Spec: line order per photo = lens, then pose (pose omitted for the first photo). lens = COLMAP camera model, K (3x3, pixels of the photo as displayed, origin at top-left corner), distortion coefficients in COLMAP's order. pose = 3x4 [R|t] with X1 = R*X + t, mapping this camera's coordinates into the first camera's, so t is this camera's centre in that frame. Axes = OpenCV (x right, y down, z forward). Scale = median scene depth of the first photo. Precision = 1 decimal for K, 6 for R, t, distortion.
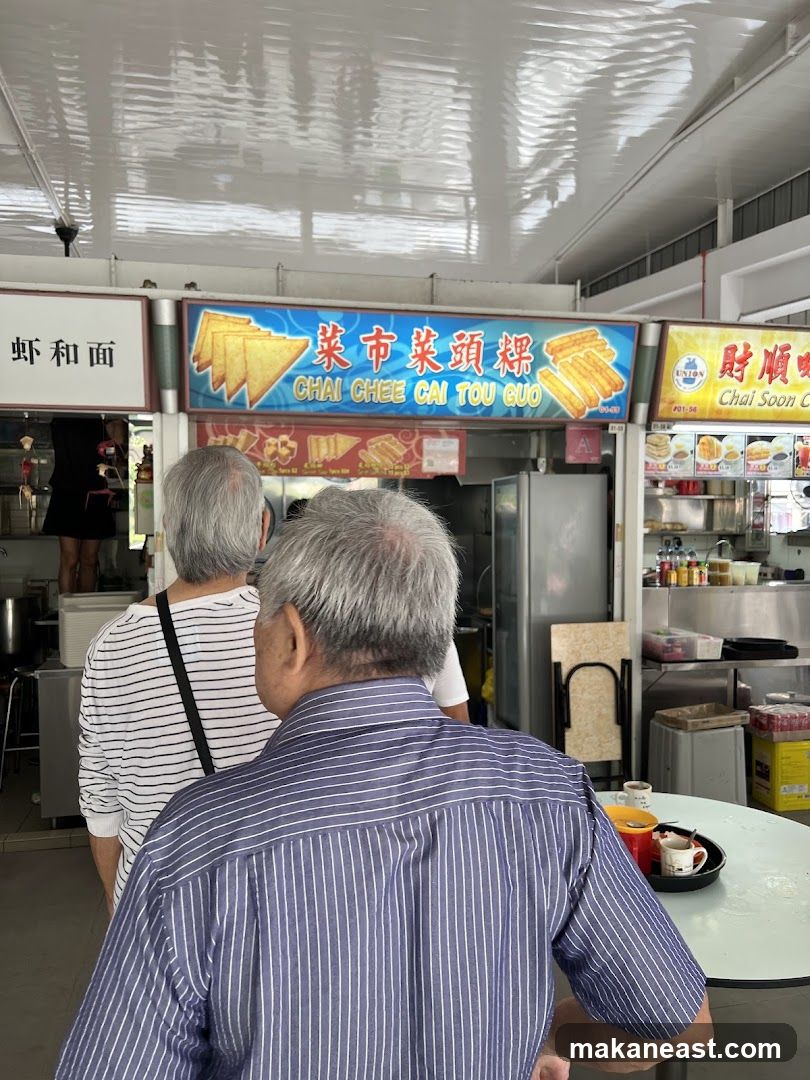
lens RADIAL K [[823.9, 0, 427.6], [0, 823.9, 545.8], [0, 0, 1]] dist [0.069445, -0.023286]
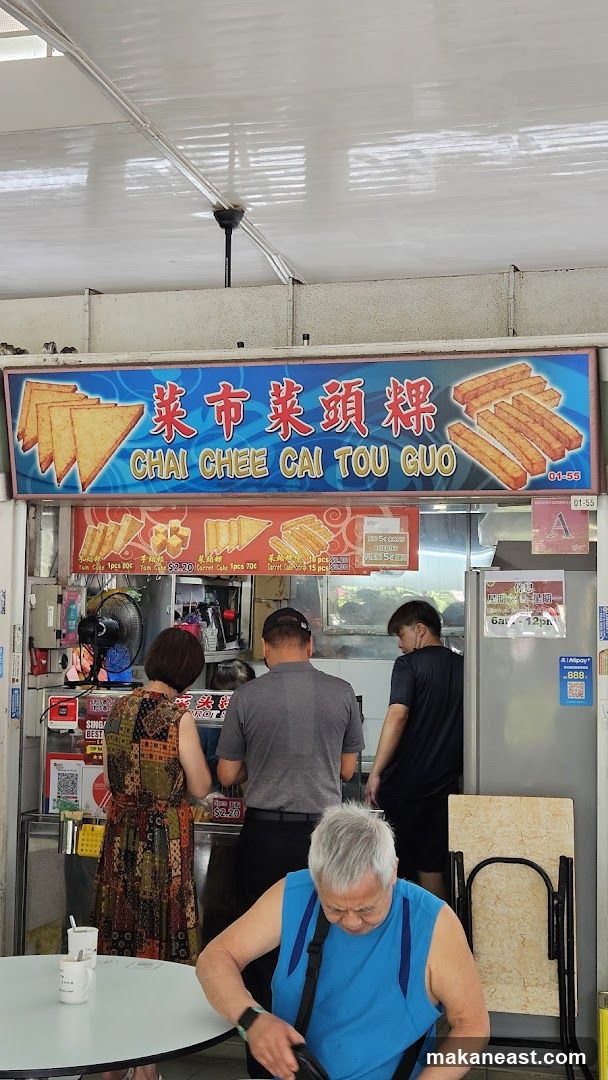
lens RADIAL K [[1598.5, 0, 332.1], [0, 1598.5, 505.2], [0, 0, 1]] dist [0.263460, 0.000000]
pose [[0.875037, -0.019714, -0.483655, 0.705975], [-0.034858, 0.994010, -0.103583, 0.000948], [0.482800, 0.107499, 0.869108, -0.228941]]
